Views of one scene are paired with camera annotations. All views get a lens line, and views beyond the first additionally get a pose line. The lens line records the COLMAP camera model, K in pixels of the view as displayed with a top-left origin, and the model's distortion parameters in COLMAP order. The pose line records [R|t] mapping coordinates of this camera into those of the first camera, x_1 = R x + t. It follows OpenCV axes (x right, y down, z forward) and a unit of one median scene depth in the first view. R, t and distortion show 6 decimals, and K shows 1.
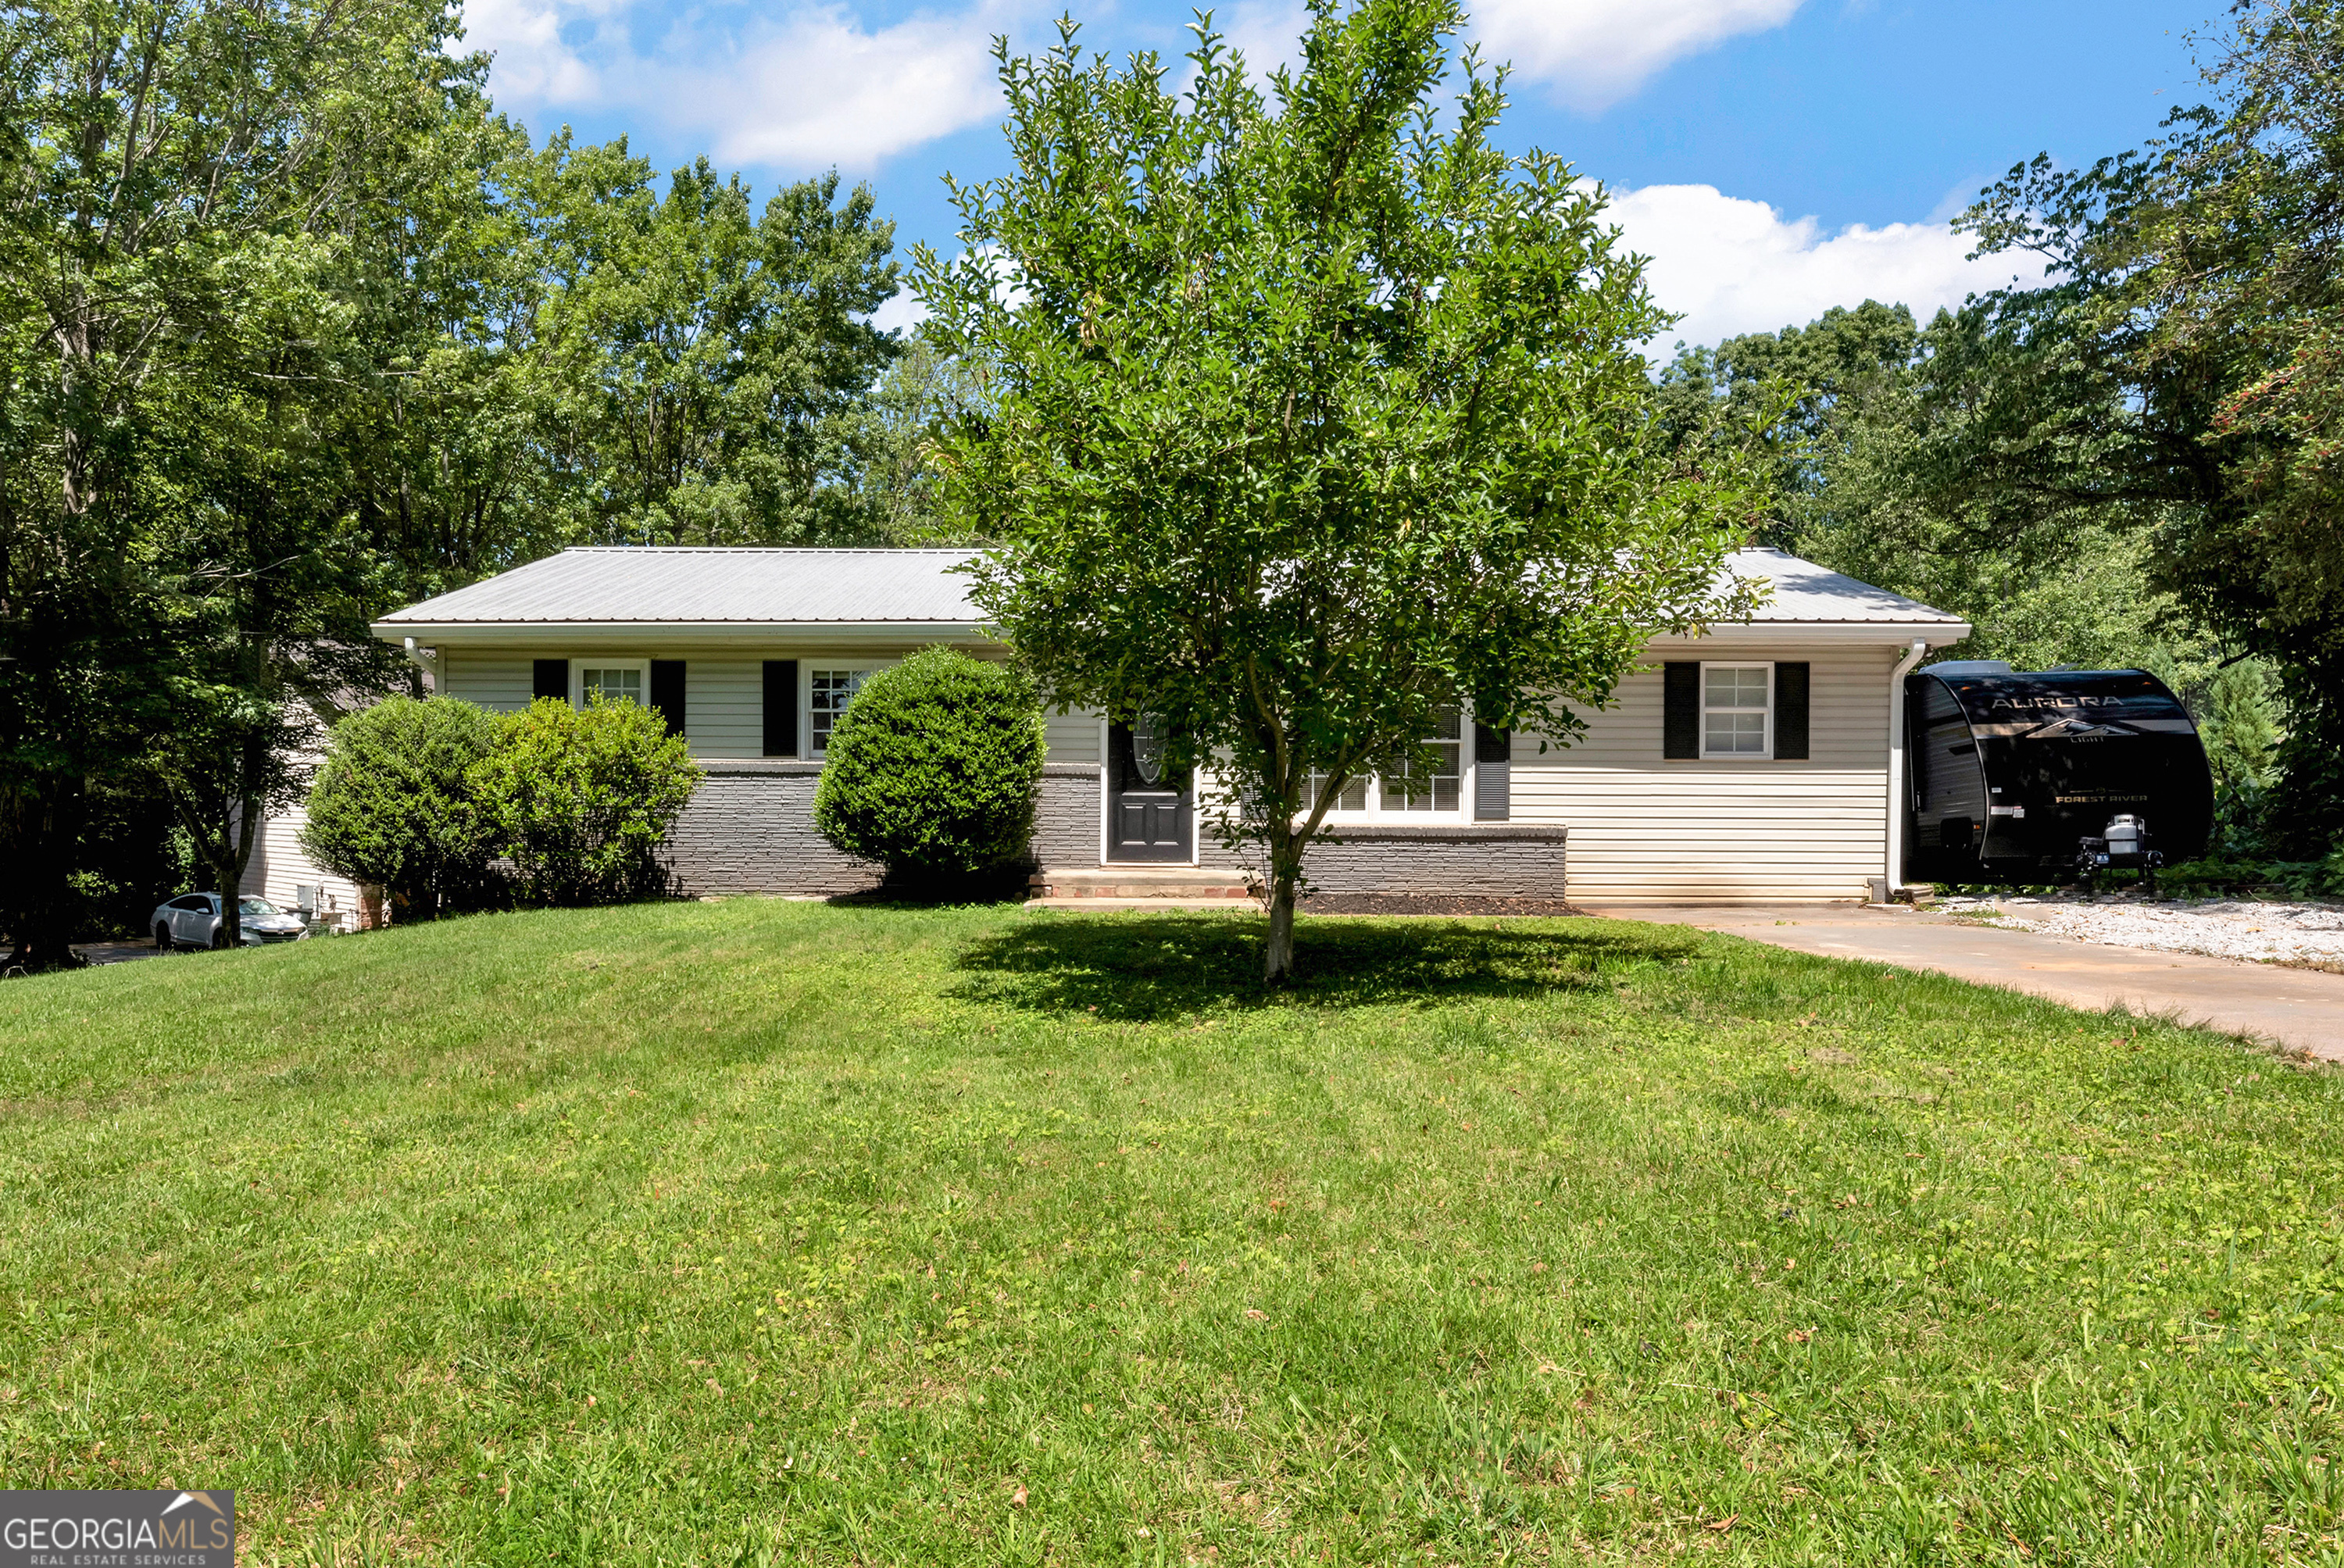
lens RADIAL K [[1392.2, 0, 1171.6], [0, 1392.2, 862.0], [0, 0, 1]] dist [0.046790, 0.000045]
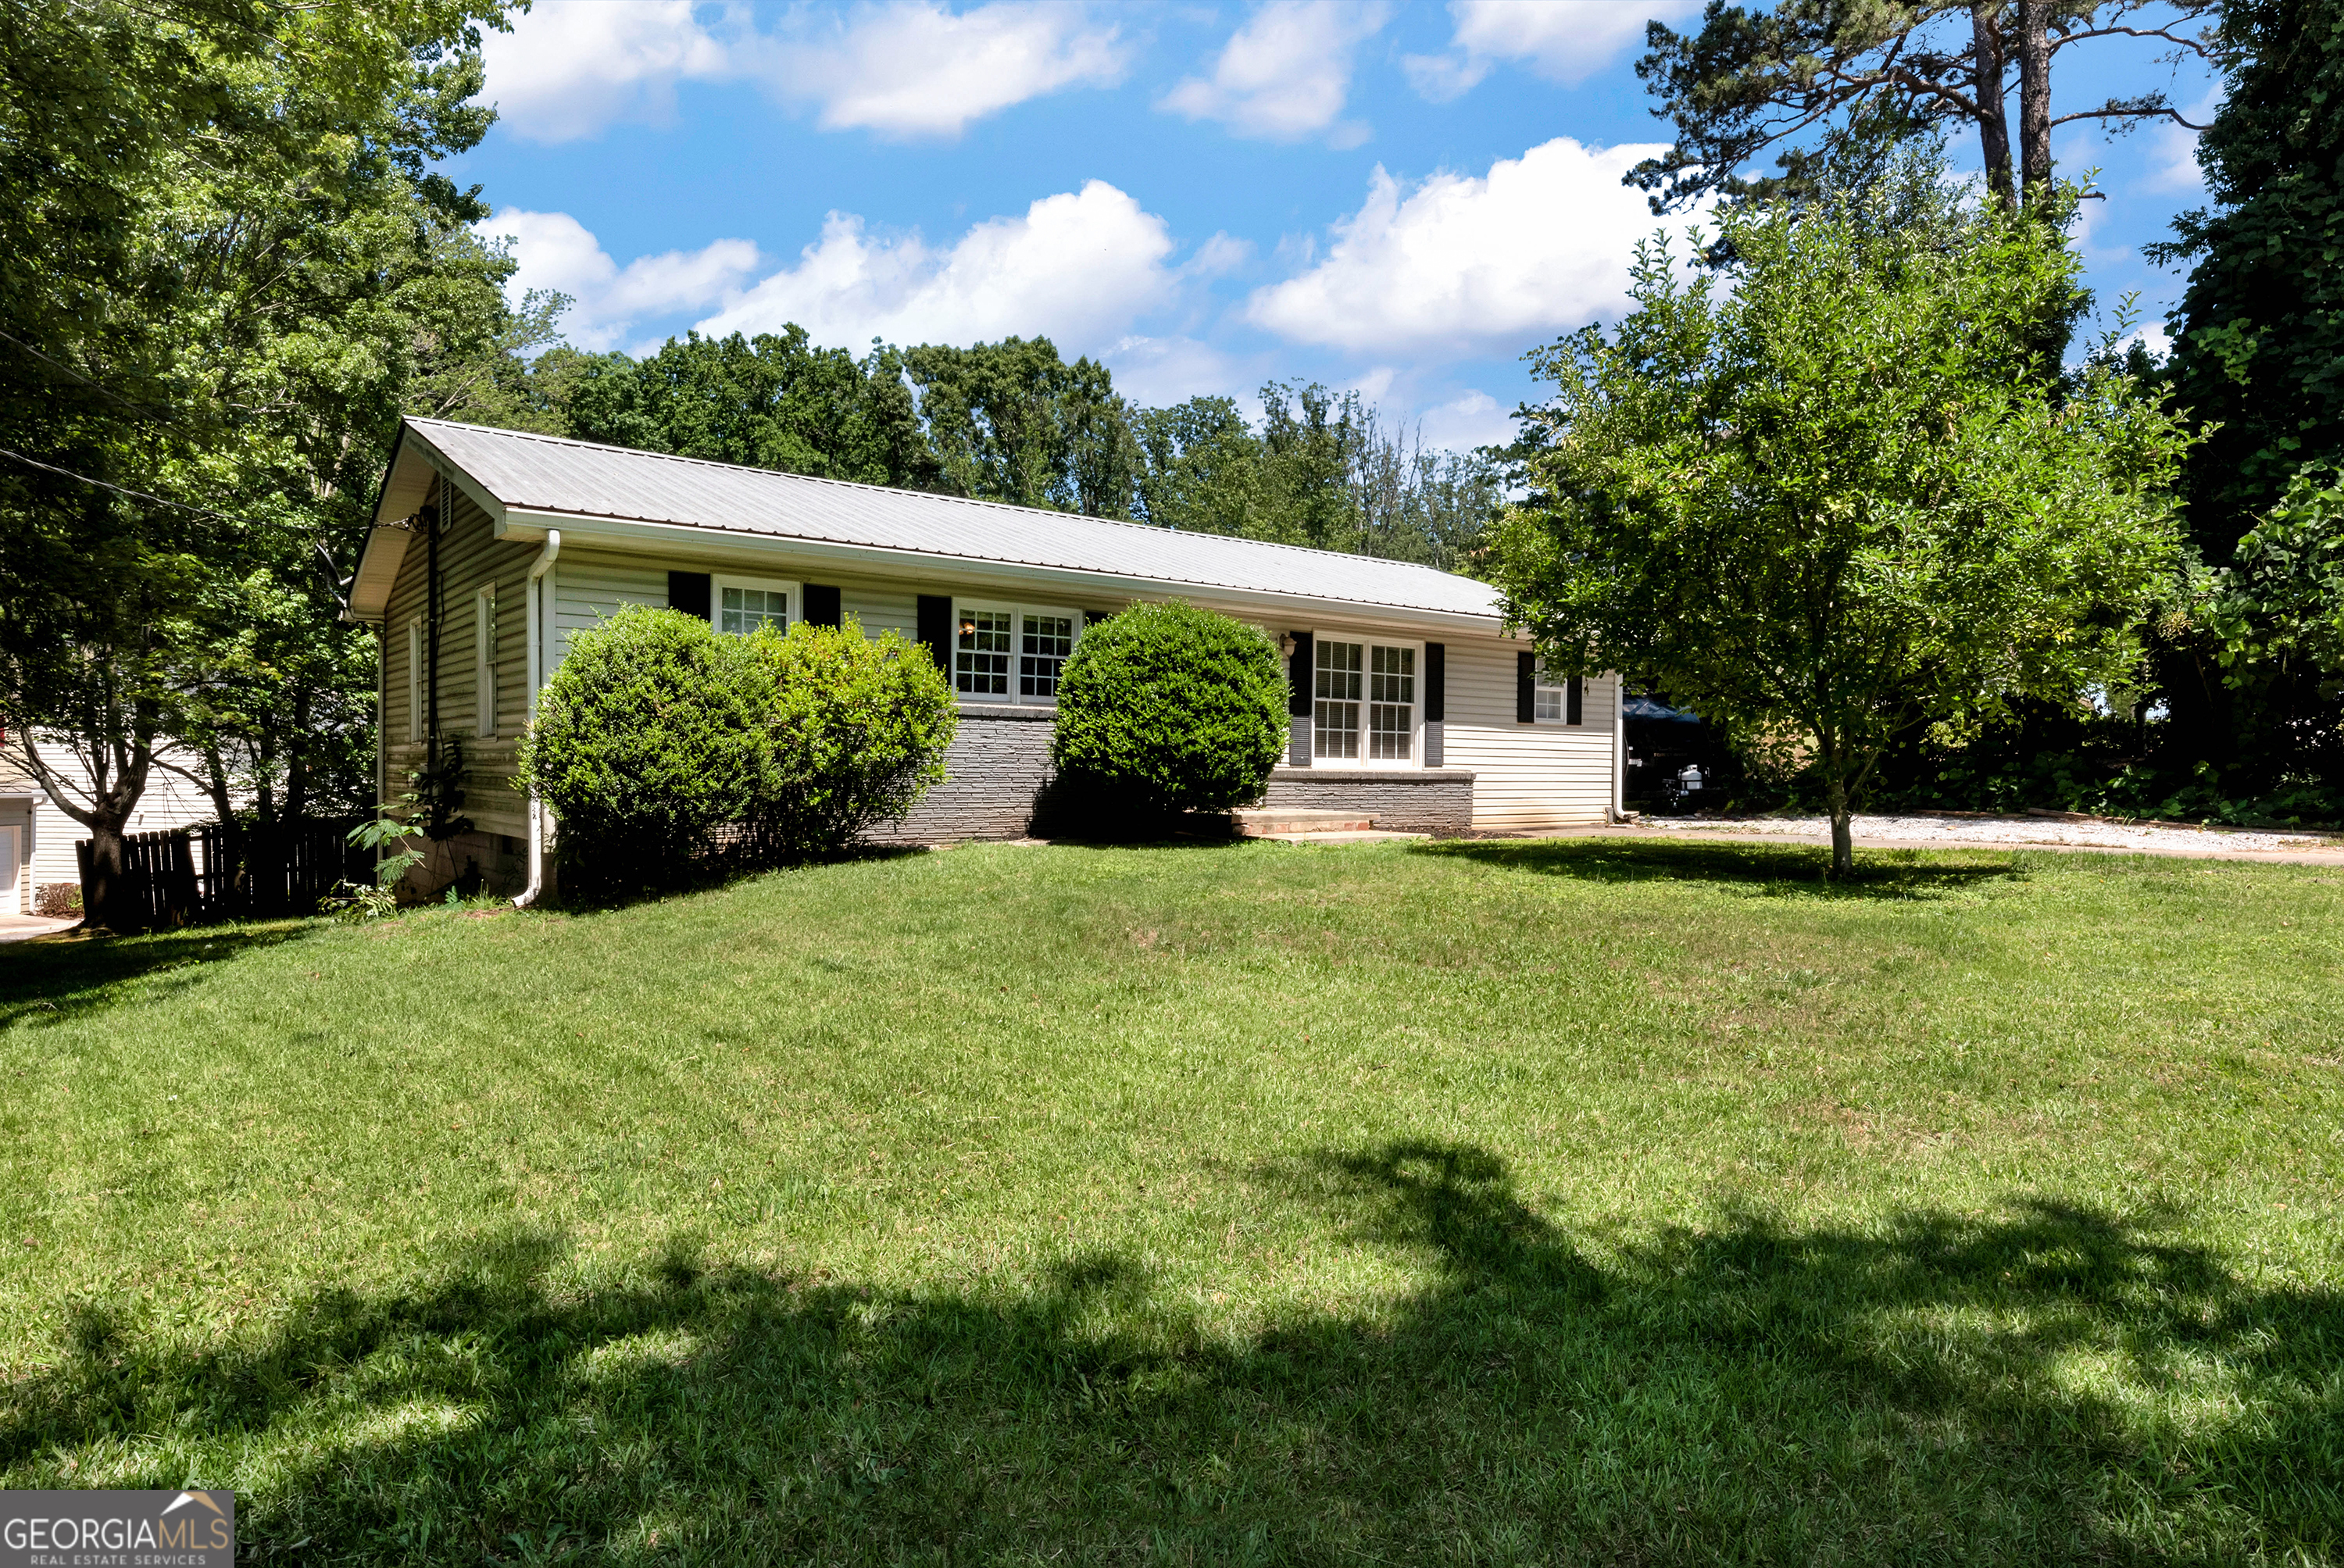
lens RADIAL K [[1376.8, 0, 1172.0], [0, 1376.8, 784.0], [0, 0, 1]] dist [0.000562, -0.000422]
pose [[0.771074, -0.004304, 0.636732, -0.759308], [0.016777, 0.999767, -0.013559, -0.000939], [-0.636525, 0.021137, 0.770966, 0.181873]]
